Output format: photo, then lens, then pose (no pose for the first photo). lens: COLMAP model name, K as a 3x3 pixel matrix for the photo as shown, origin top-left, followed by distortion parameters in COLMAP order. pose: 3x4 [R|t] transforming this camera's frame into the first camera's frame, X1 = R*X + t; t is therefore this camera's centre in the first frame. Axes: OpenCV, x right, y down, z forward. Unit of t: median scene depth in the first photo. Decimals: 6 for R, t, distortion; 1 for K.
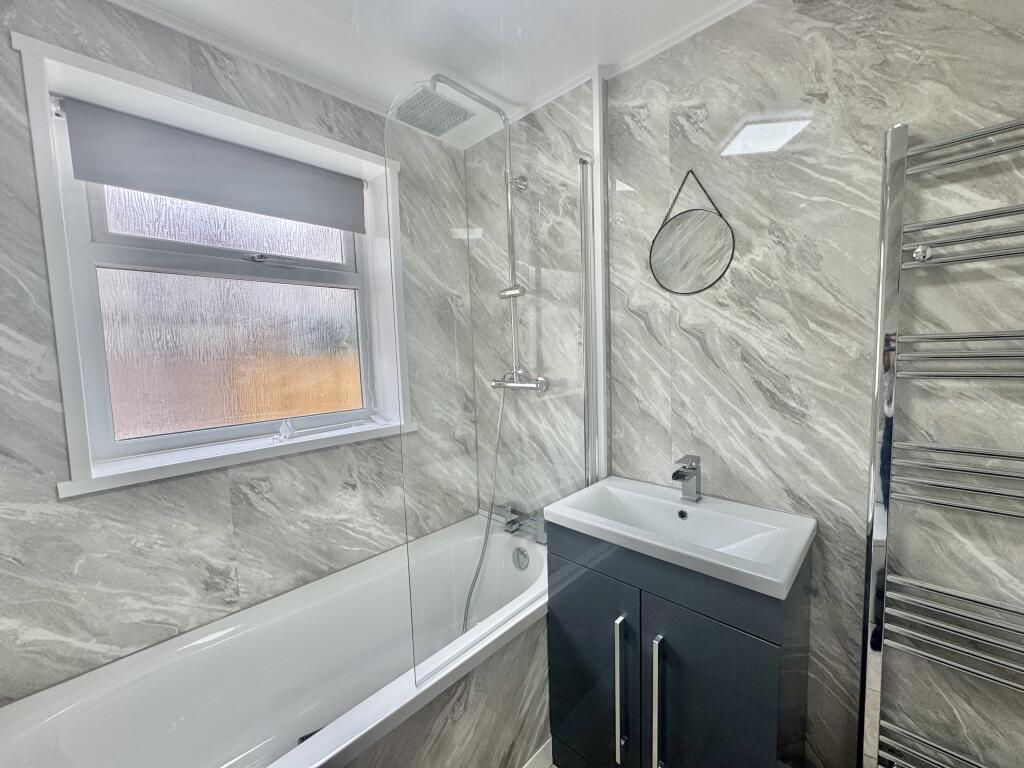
lens RADIAL K [[405.0, 0, 512.4], [0, 405.0, 384.3], [0, 0, 1]] dist [0.021360, -0.000225]
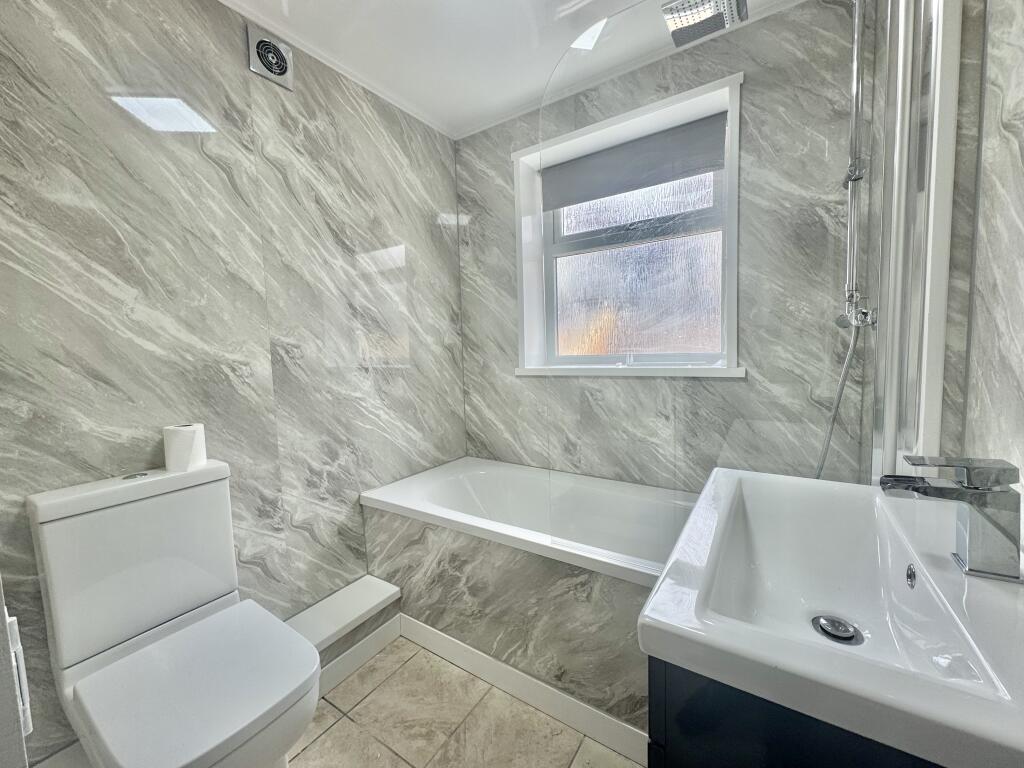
lens RADIAL K [[405.0, 0, 512.4], [0, 405.0, 384.3], [0, 0, 1]] dist [0.021360, -0.000225]
pose [[0.228677, 0.099311, -0.968424, 0.667839], [-0.068090, 0.993978, 0.085854, 0.115349], [0.971118, 0.046308, 0.234062, 0.399245]]
